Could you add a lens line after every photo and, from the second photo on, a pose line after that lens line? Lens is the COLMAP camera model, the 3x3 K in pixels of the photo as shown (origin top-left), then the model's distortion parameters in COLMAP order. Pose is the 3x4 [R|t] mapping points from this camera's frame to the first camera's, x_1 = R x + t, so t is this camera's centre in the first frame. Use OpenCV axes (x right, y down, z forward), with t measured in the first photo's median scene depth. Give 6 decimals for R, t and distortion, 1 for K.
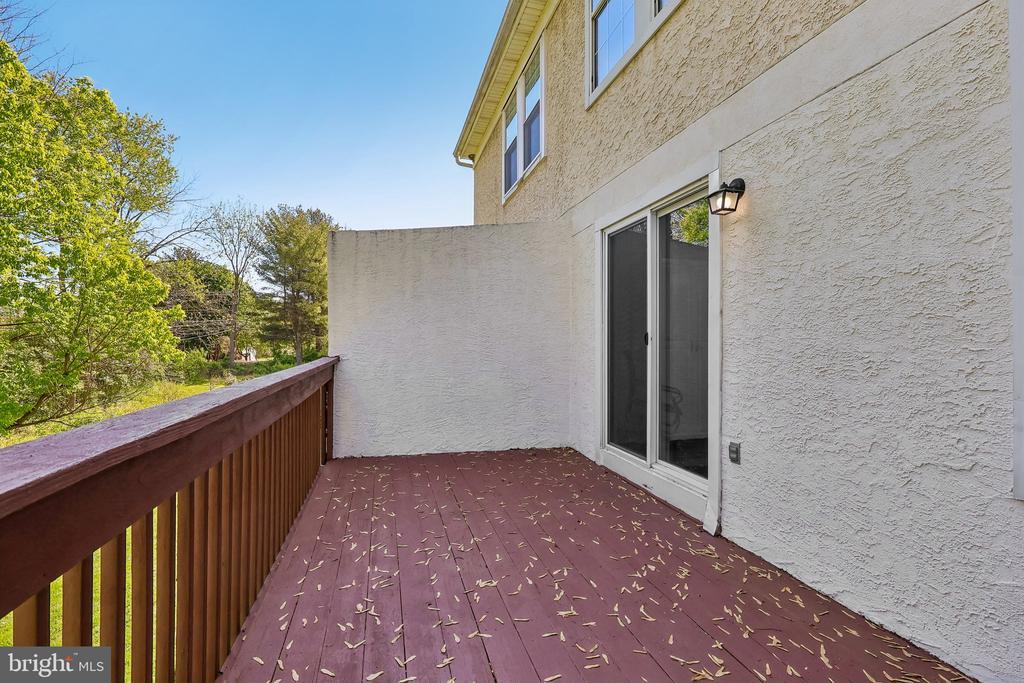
lens RADIAL K [[475.0, 0, 508.1], [0, 475.0, 340.7], [0, 0, 1]] dist [-0.001822, -0.000040]
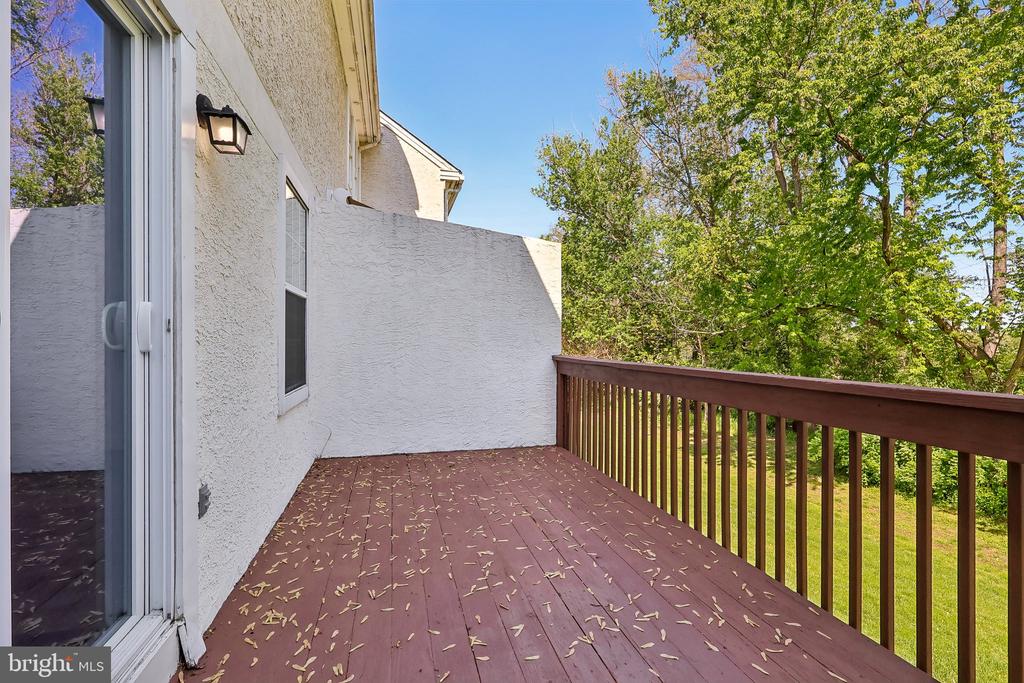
lens RADIAL K [[475.0, 0, 508.1], [0, 475.0, 340.7], [0, 0, 1]] dist [-0.001822, -0.000040]
pose [[-0.999787, -0.004069, 0.020210, 0.030773], [-0.004188, 0.999974, -0.005844, 0.009595], [-0.020185, -0.005927, -0.999779, 1.764327]]
